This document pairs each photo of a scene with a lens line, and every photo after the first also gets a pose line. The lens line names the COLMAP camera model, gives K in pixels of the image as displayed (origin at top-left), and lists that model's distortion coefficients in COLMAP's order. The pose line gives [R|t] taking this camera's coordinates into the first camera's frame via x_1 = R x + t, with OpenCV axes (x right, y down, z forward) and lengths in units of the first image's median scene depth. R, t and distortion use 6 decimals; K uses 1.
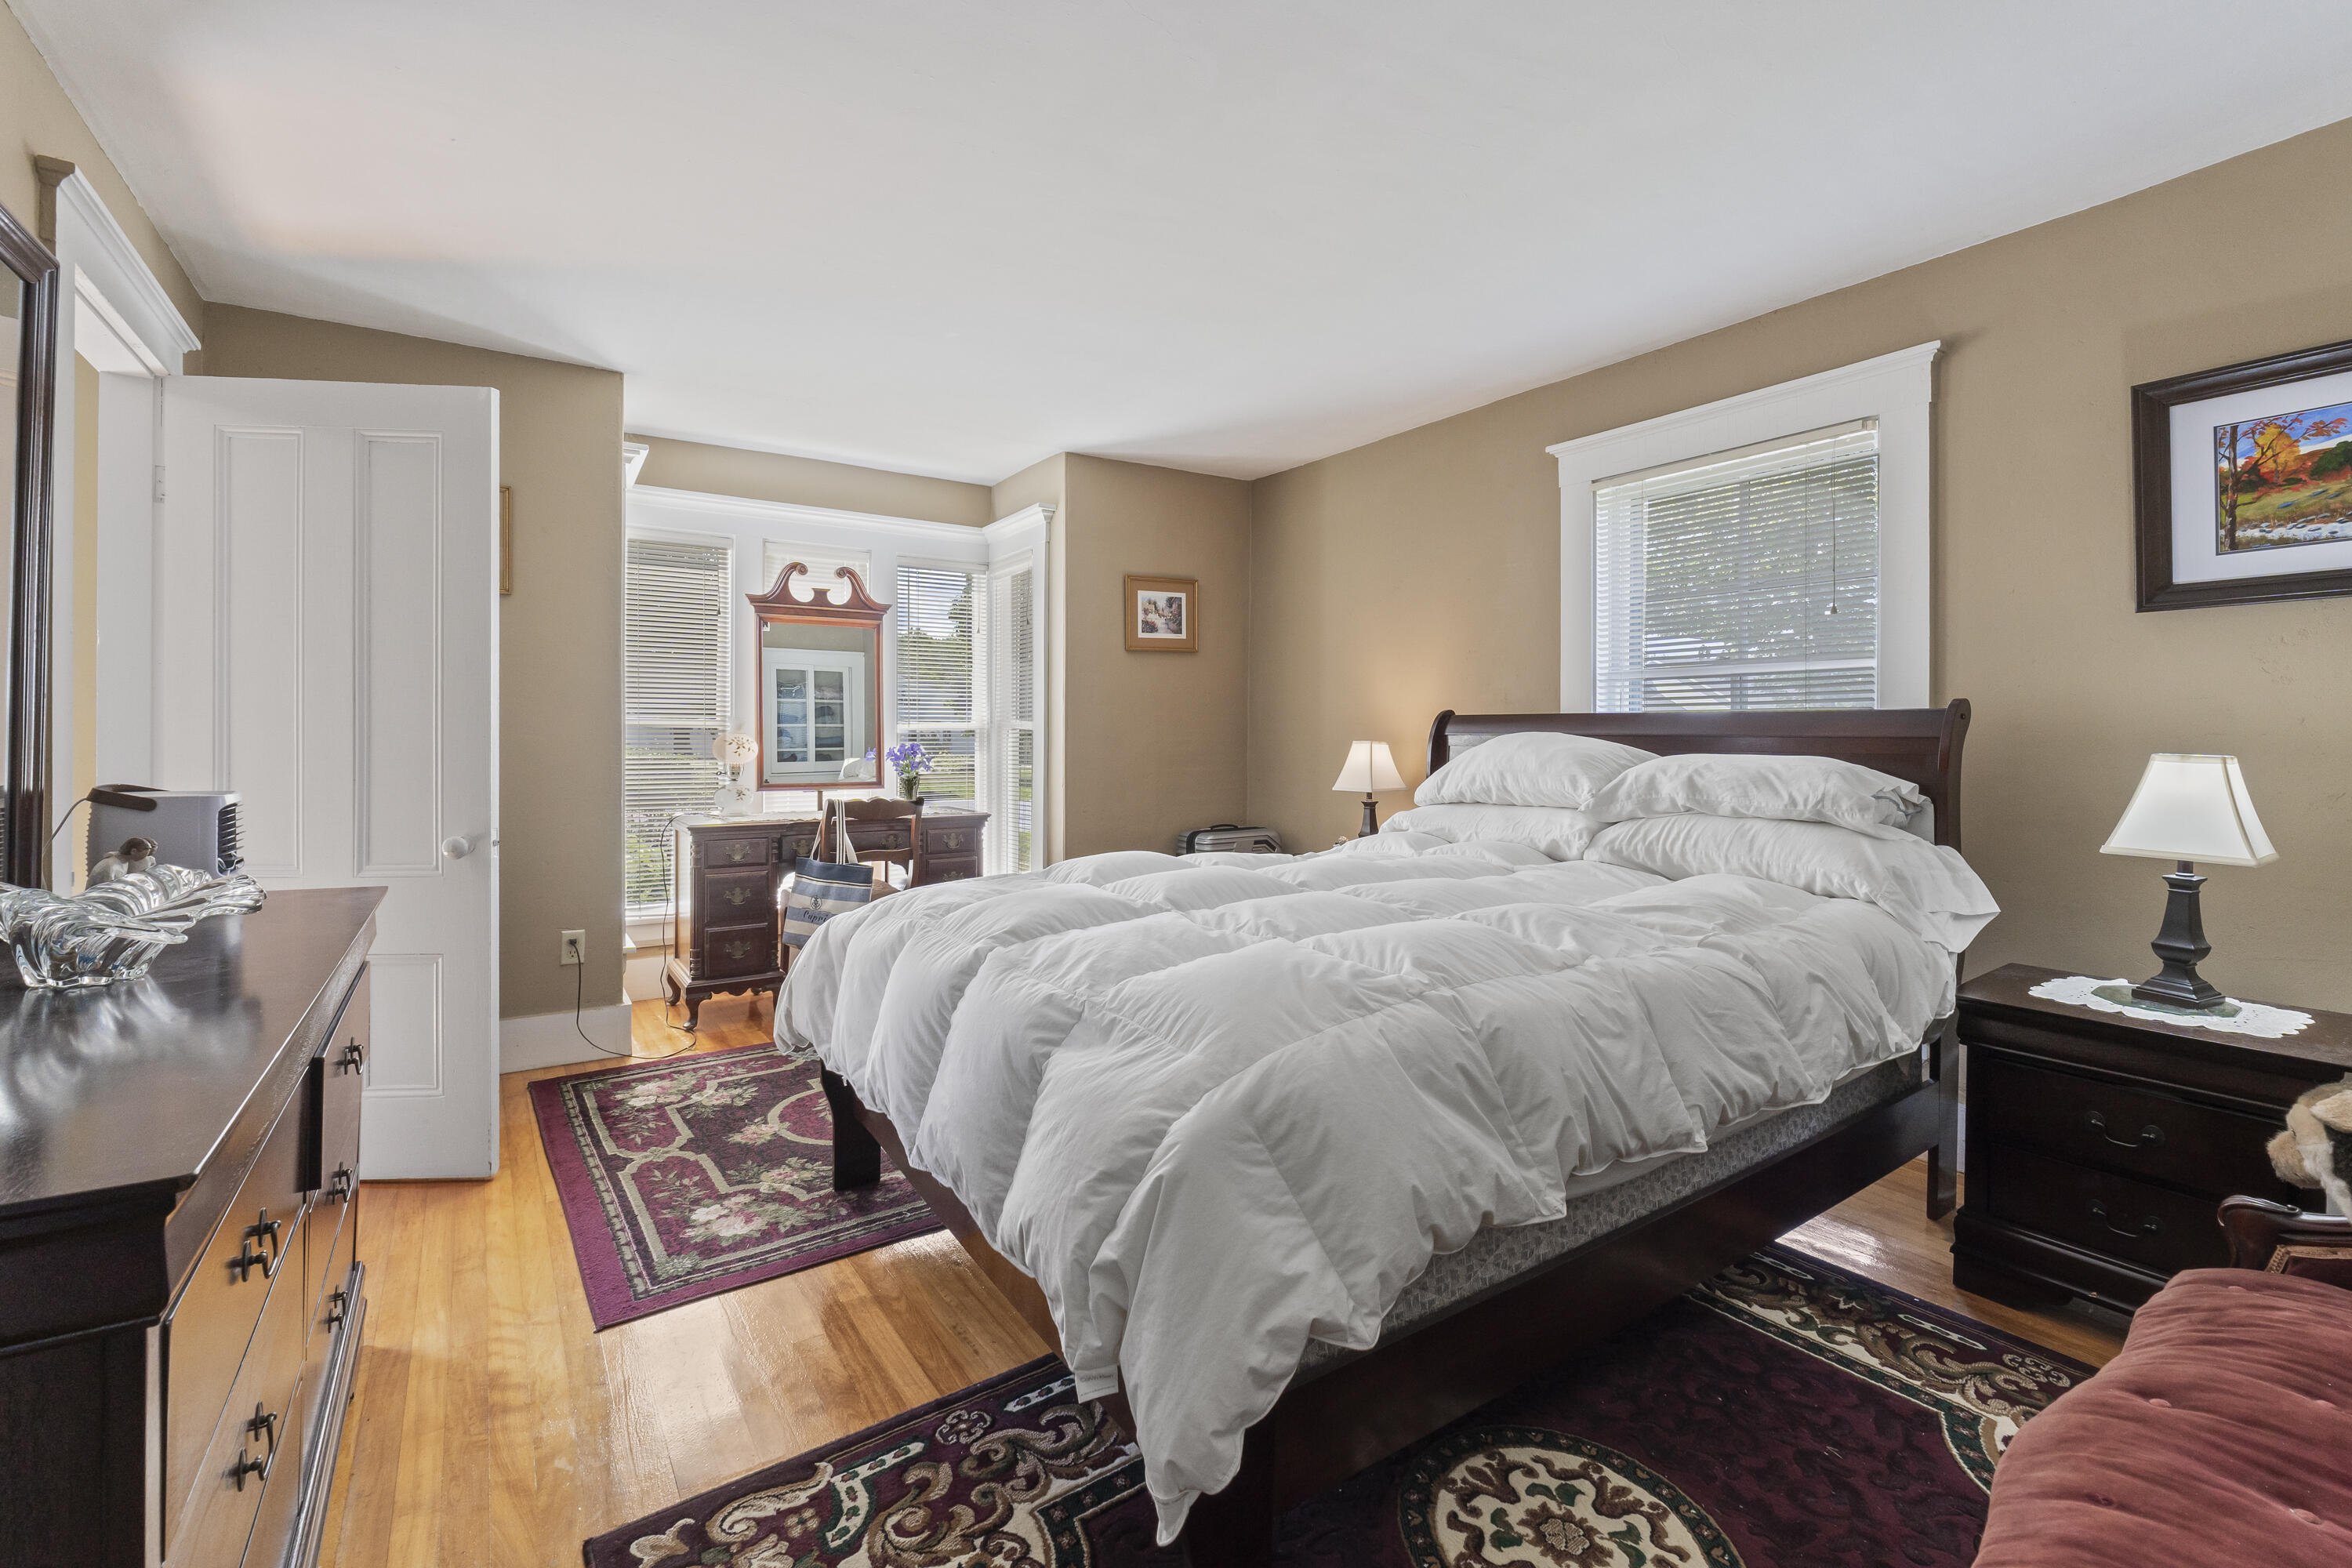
lens RADIAL K [[992.1, 0, 1167.6], [0, 992.1, 762.7], [0, 0, 1]] dist [-0.011490, 0.002040]
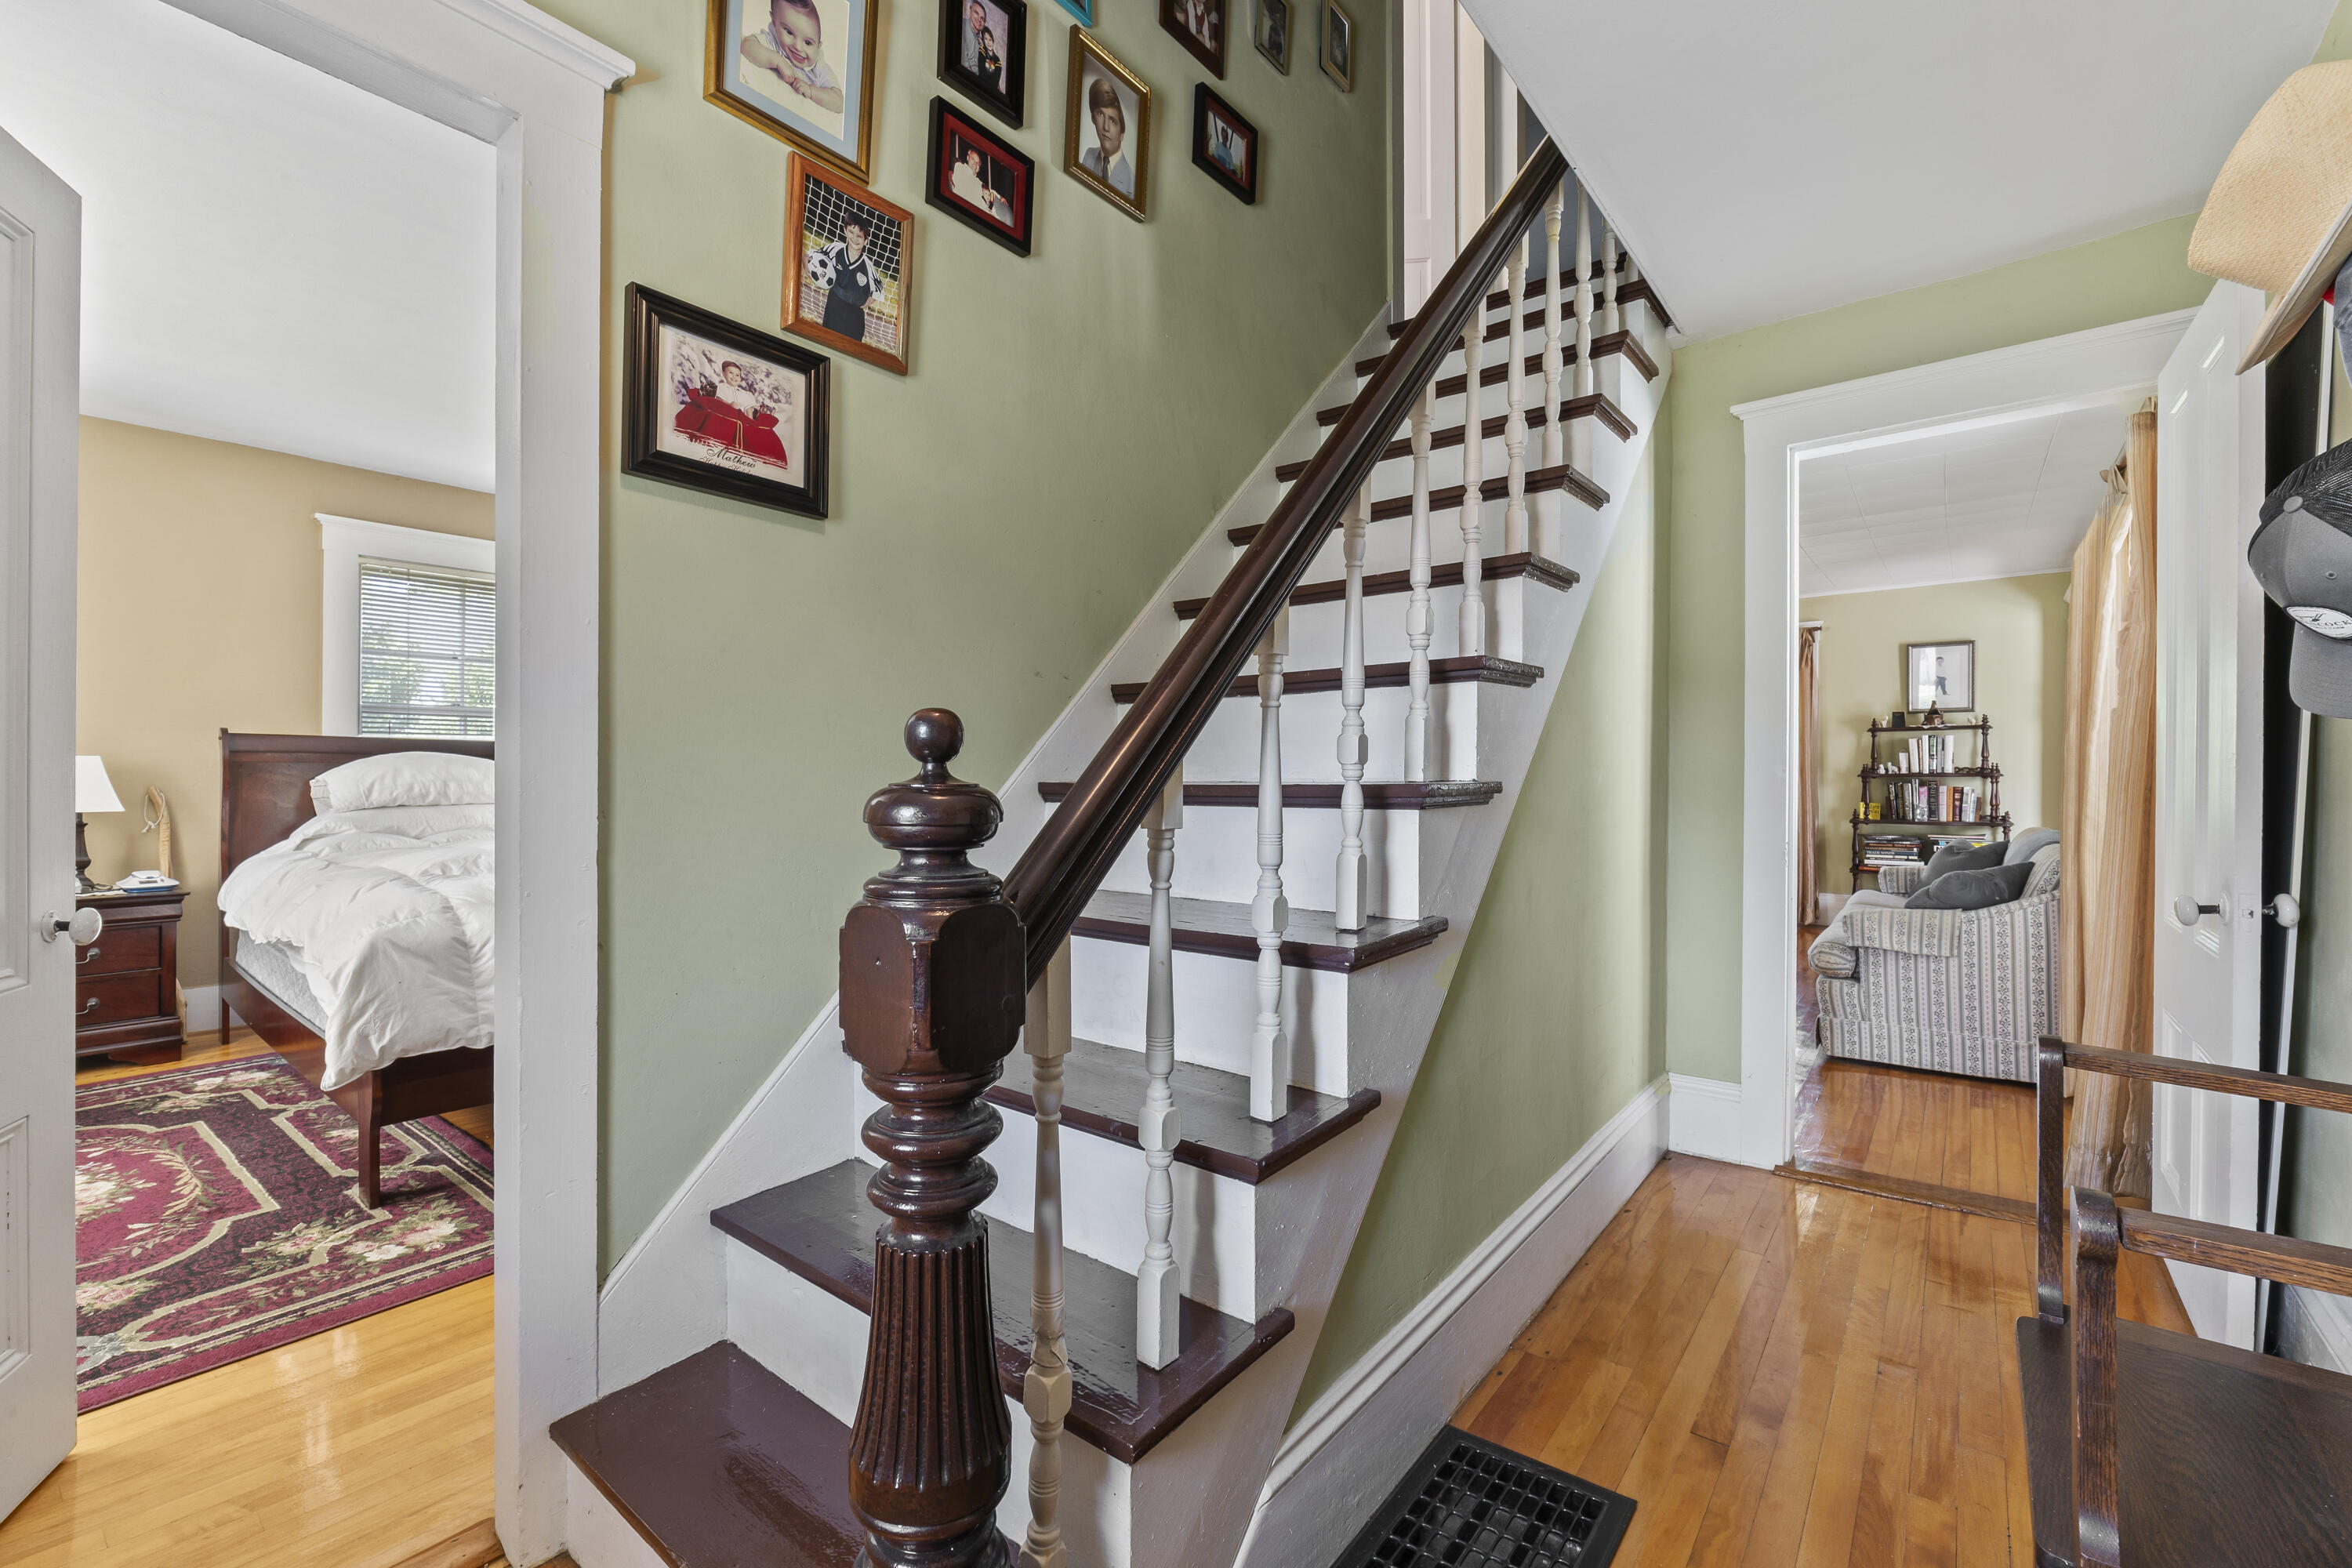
lens RADIAL K [[992.1, 0, 1173.3], [0, 992.1, 768.0], [0, 0, 1]] dist [-0.011490, 0.002040]
pose [[-0.307553, -0.000544, 0.951531, -1.539985], [0.006507, 0.999975, 0.002675, -0.007616], [-0.951509, 0.007014, -0.307542, 0.545748]]
